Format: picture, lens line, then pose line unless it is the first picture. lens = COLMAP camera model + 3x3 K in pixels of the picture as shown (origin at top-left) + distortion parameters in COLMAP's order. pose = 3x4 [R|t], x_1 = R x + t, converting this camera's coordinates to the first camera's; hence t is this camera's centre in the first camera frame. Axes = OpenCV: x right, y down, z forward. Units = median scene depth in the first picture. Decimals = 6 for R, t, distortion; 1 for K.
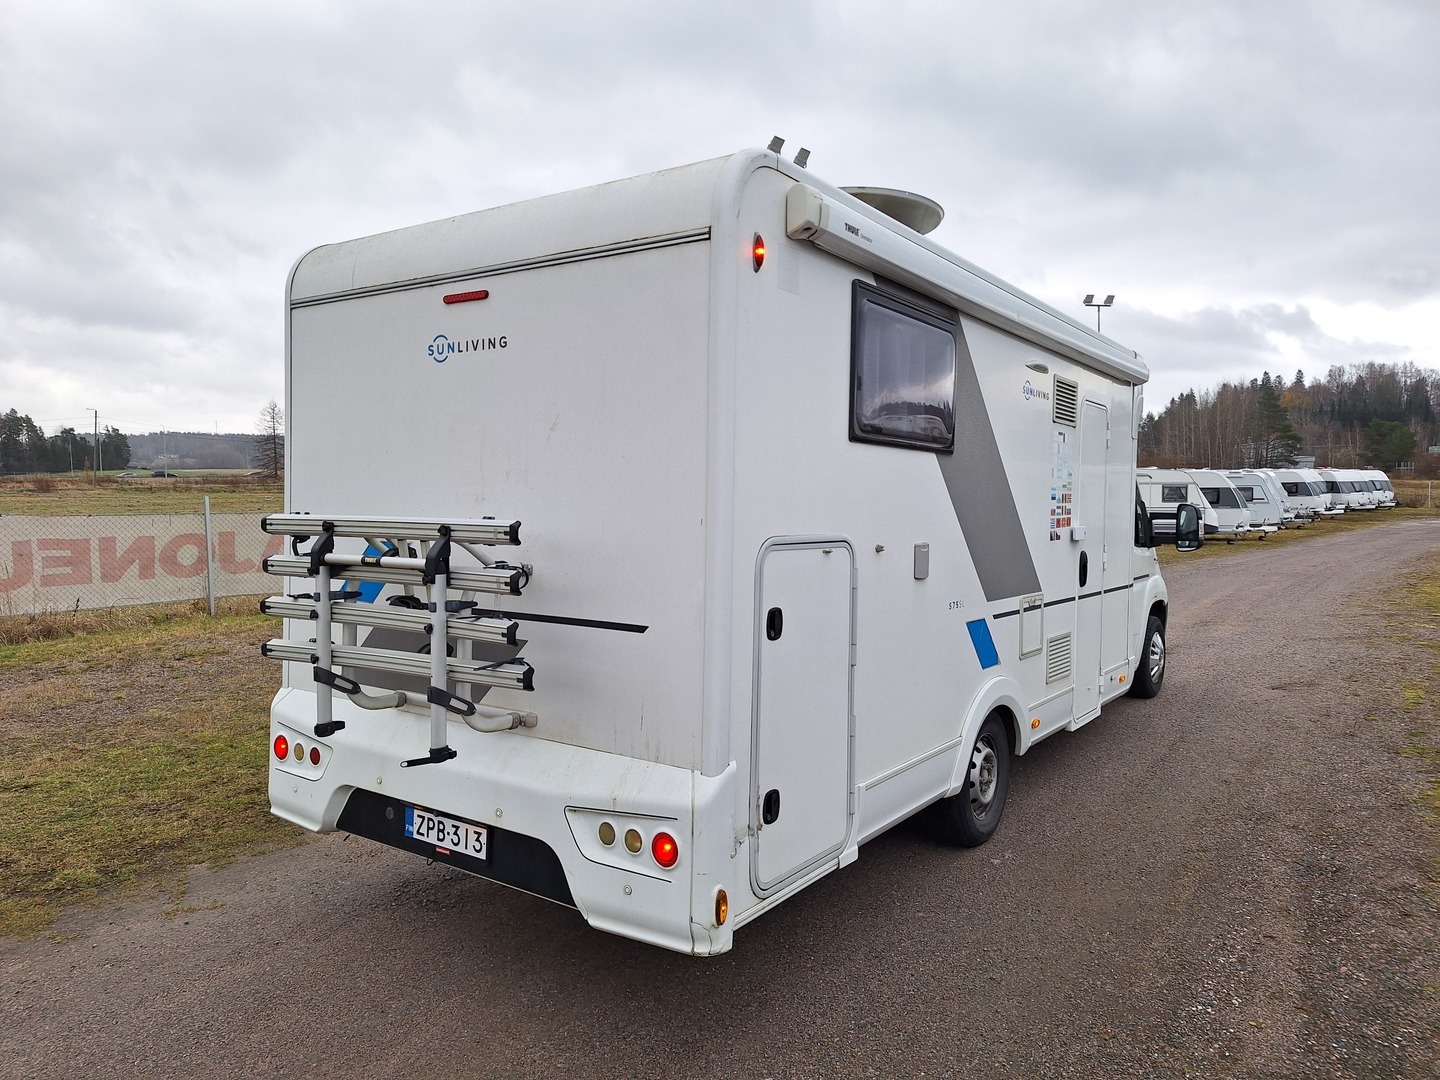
lens RADIAL K [[983.4, 0, 720.0], [0, 983.4, 540.0], [0, 0, 1]] dist [0.063972, -0.001331]
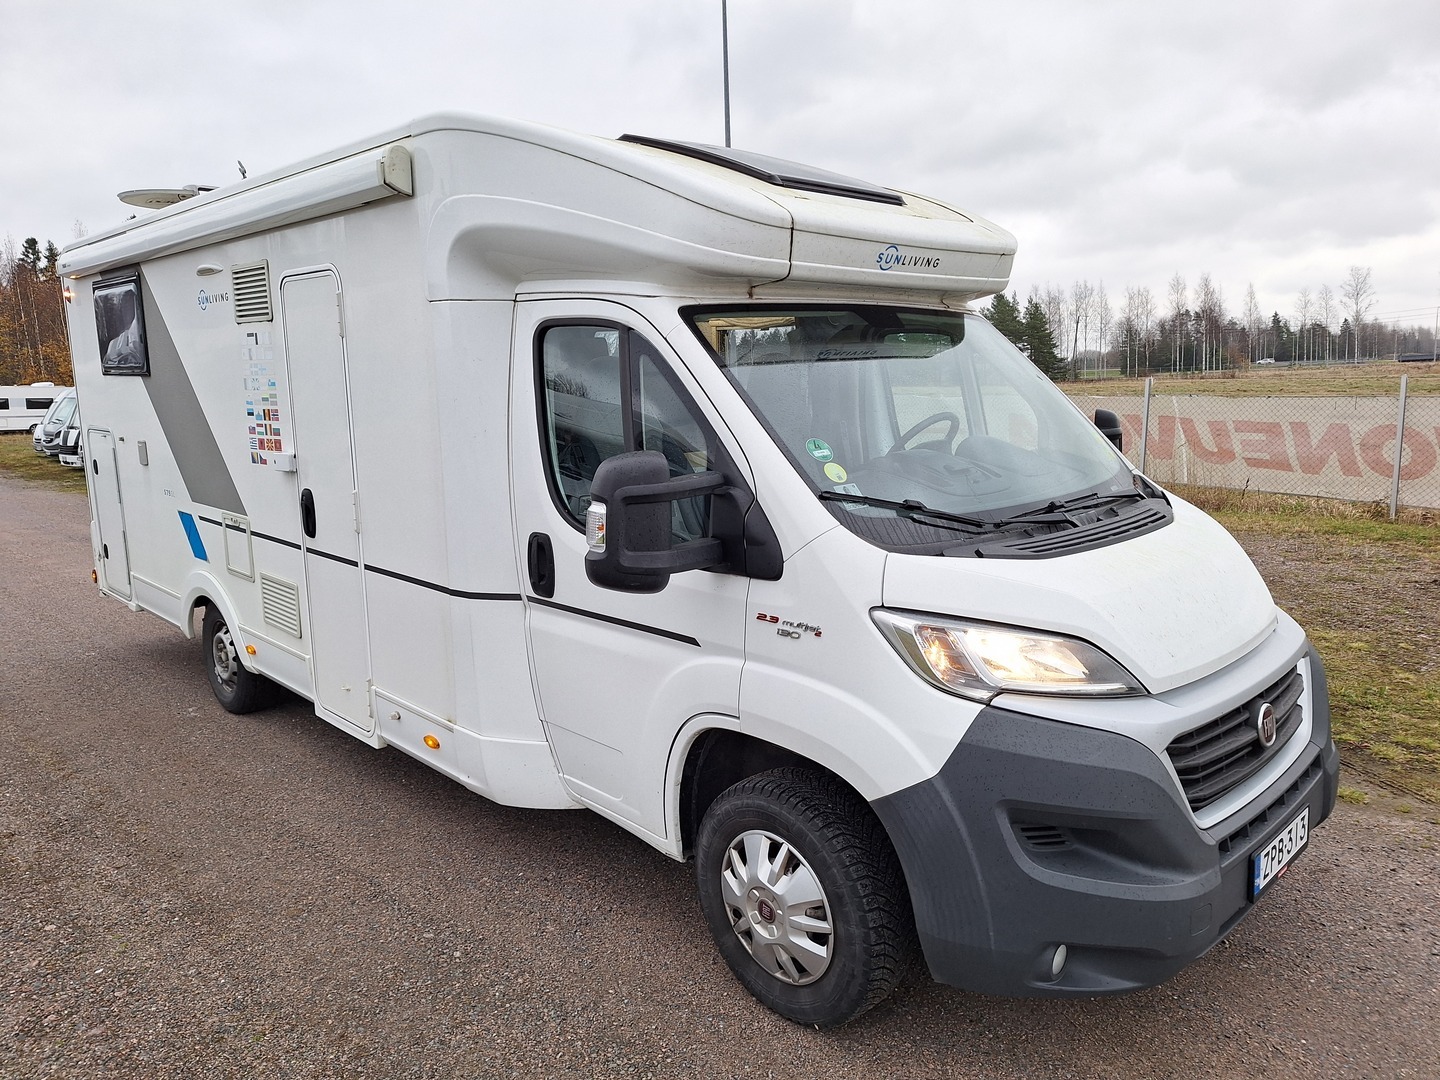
lens RADIAL K [[983.4, 0, 720.0], [0, 983.4, 540.0], [0, 0, 1]] dist [0.063972, -0.001331]
pose [[-0.179652, 0.158037, -0.970953, 2.796628], [-0.025670, 0.985922, 0.165224, -0.219112], [0.983395, 0.054607, -0.173066, 3.887831]]
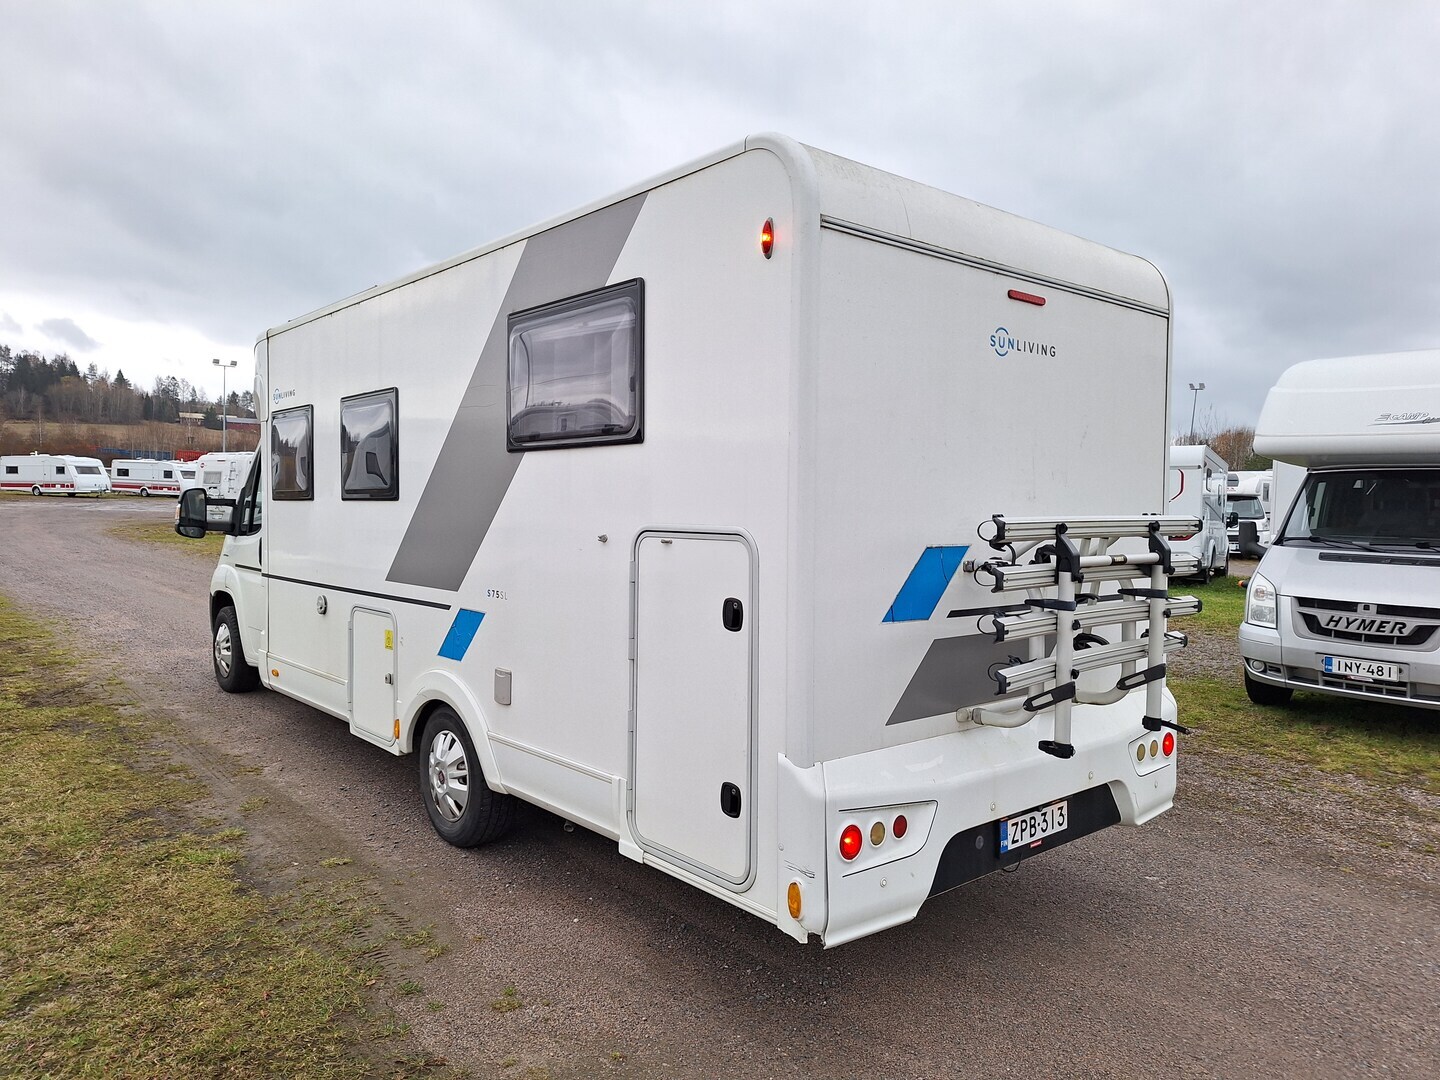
lens RADIAL K [[983.4, 0, 720.0], [0, 983.4, 540.0], [0, 0, 1]] dist [0.063972, -0.001331]
pose [[0.248109, -0.050077, 0.967437, -1.258012], [0.029129, 0.998597, 0.044219, -0.049268], [-0.968294, 0.017210, 0.249219, 0.998845]]
